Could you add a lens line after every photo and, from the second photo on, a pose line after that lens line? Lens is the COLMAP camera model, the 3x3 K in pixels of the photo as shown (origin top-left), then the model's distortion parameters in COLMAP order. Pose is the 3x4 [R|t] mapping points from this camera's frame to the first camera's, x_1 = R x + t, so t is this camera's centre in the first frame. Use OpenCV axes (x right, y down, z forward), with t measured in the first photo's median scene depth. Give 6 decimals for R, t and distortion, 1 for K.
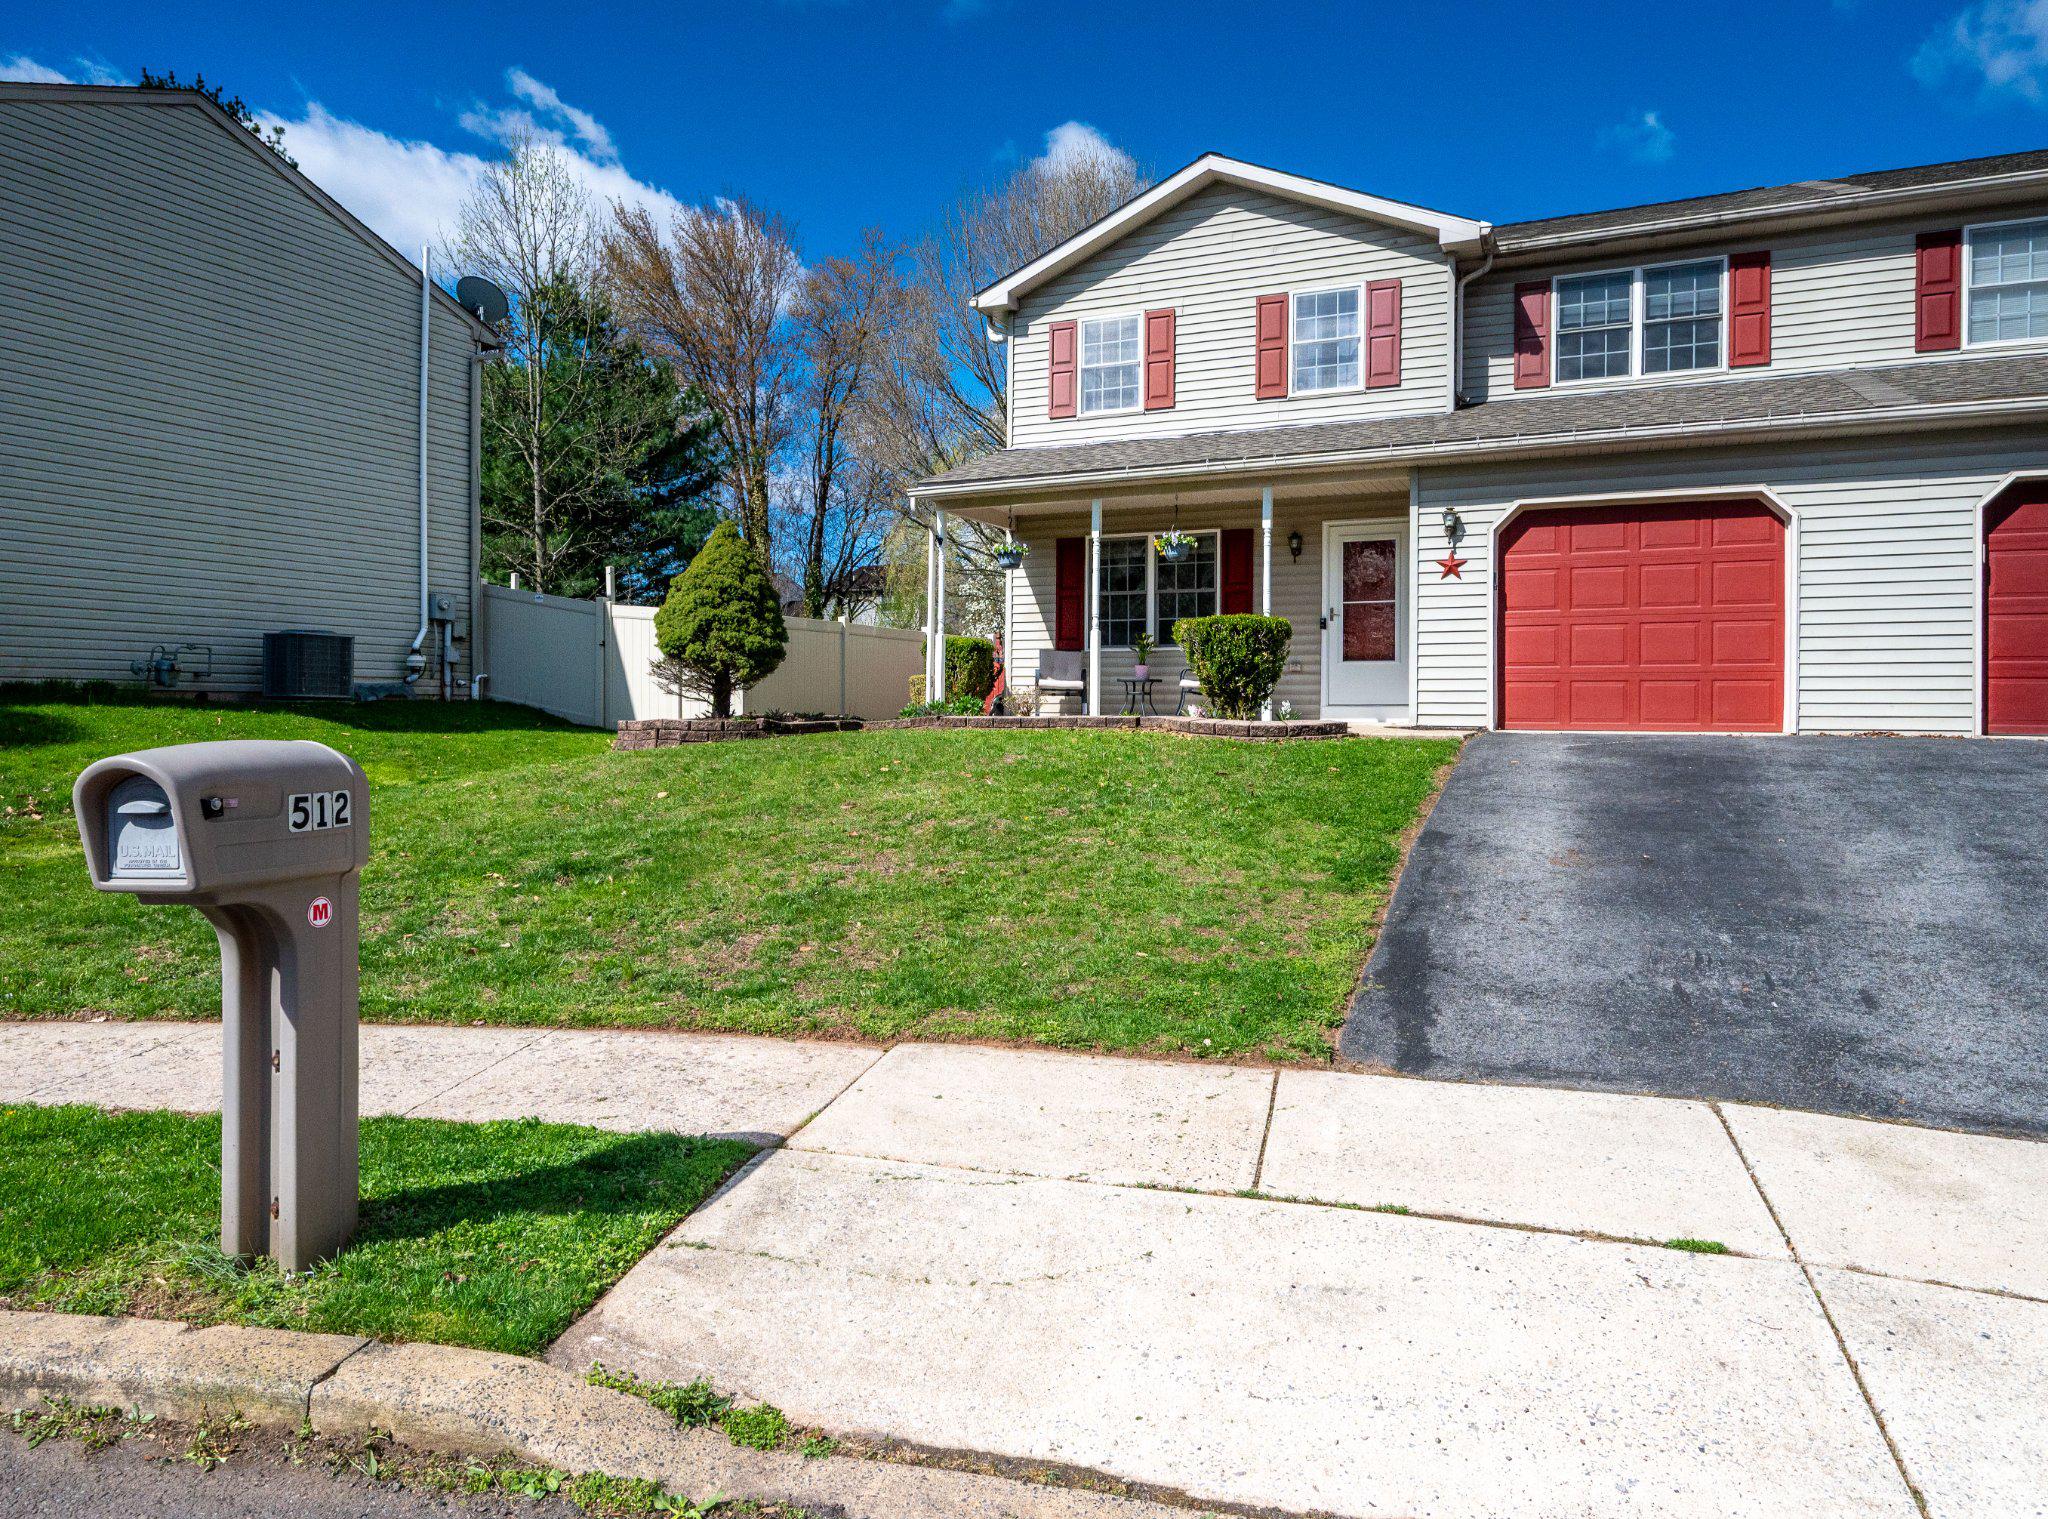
lens RADIAL K [[1278.7, 0, 1033.6], [0, 1278.7, 702.0], [0, 0, 1]] dist [-0.000018, -0.002640]
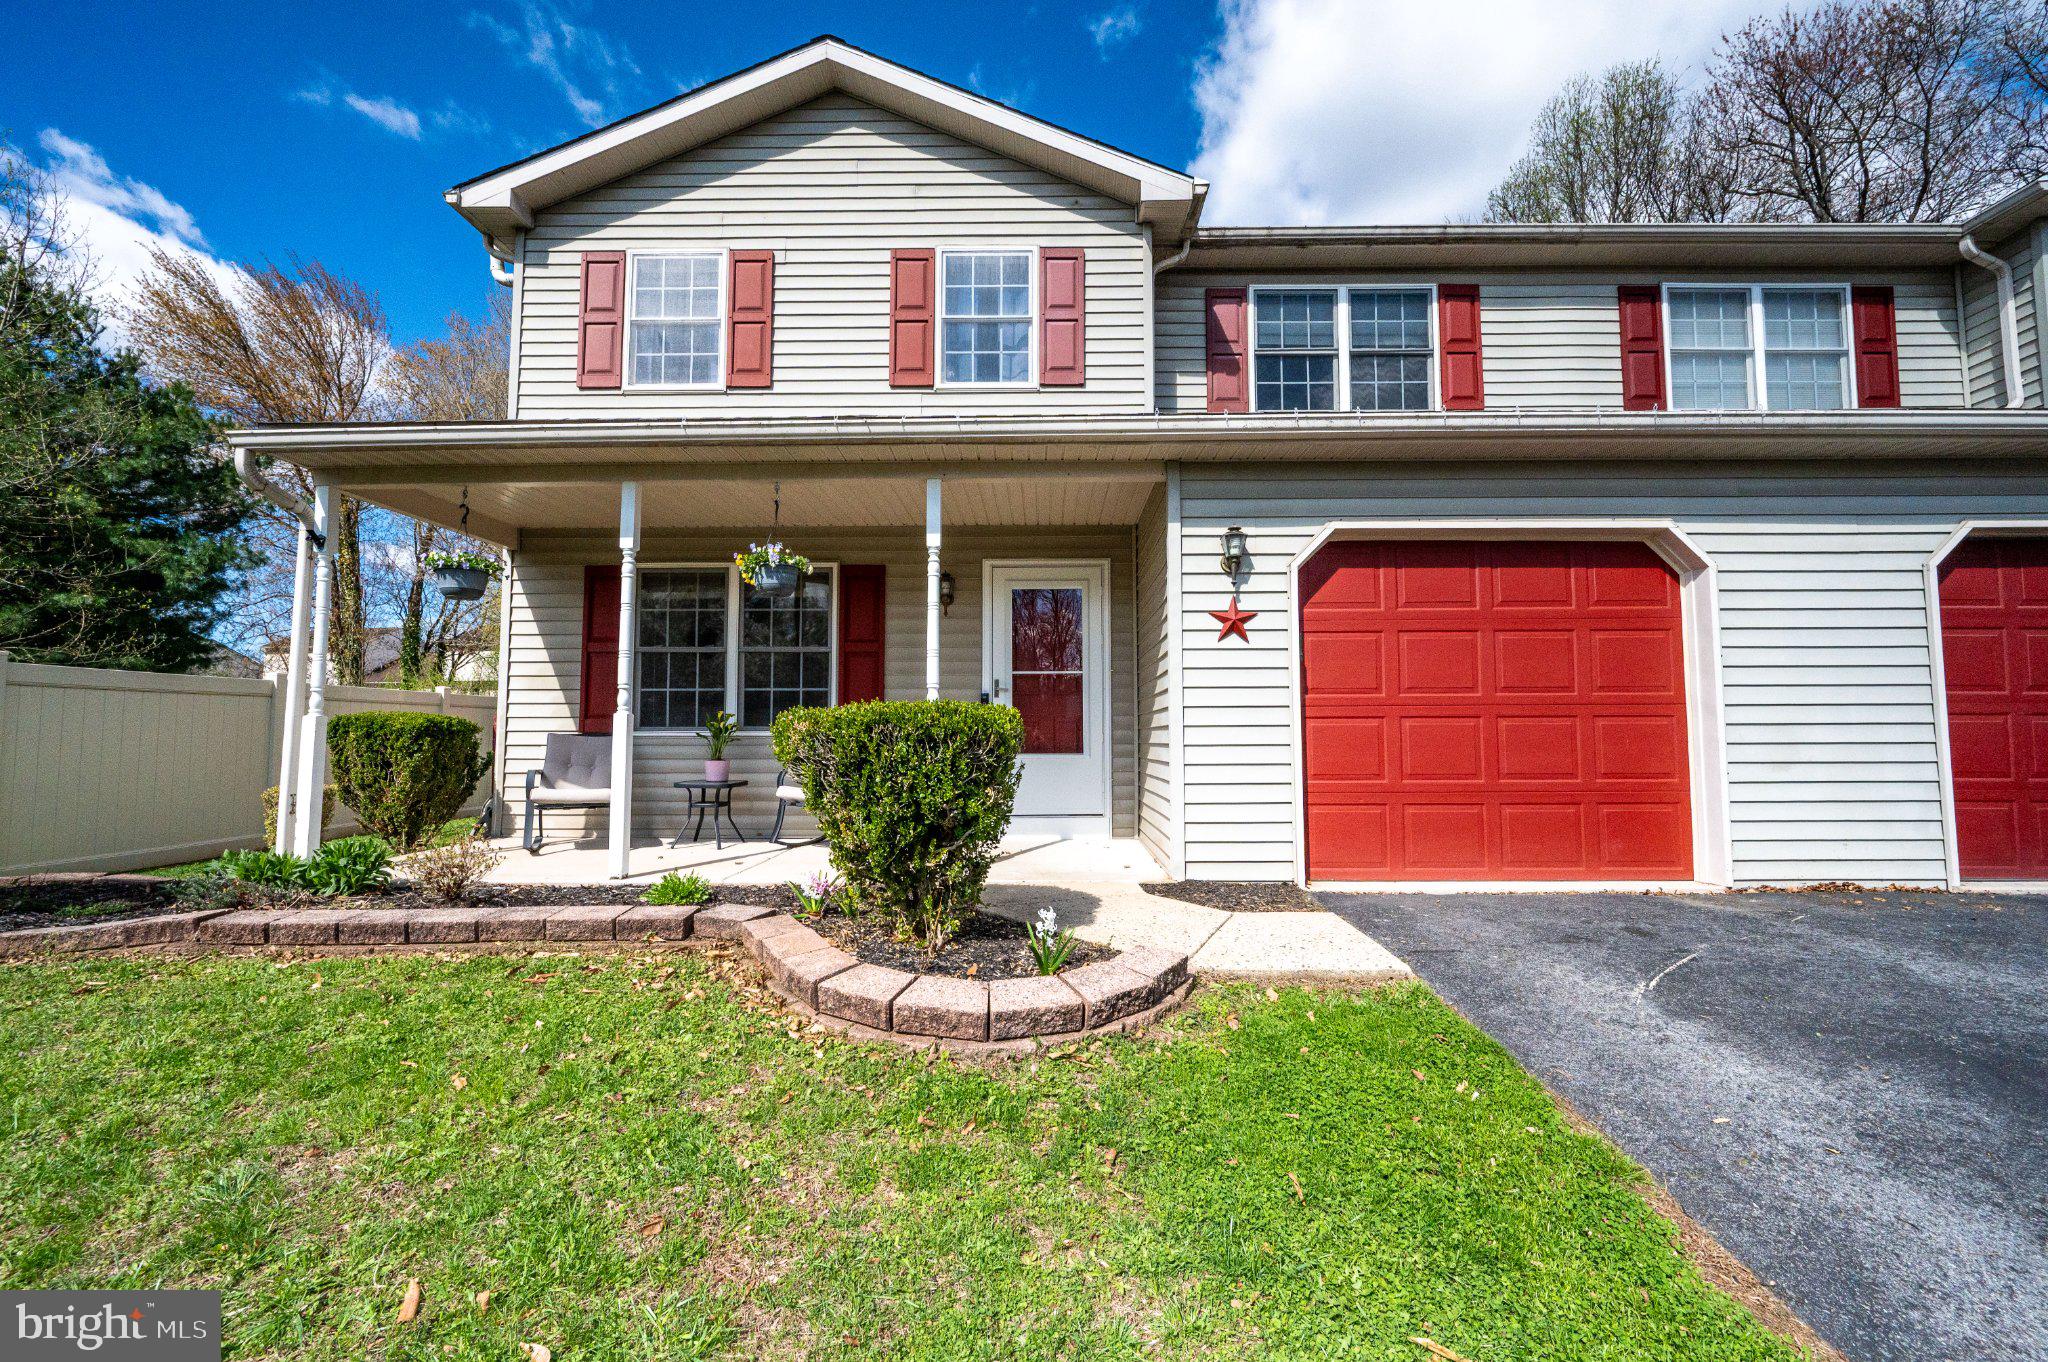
lens RADIAL K [[846.7, 0, 1024.0], [0, 846.7, 681.0], [0, 0, 1]] dist [-0.002669, 0.000200]
pose [[0.916169, 0.018926, 0.400345, 0.057701], [0.004796, 0.998295, -0.058168, -0.045420], [-0.400764, 0.055211, 0.914516, 0.564044]]
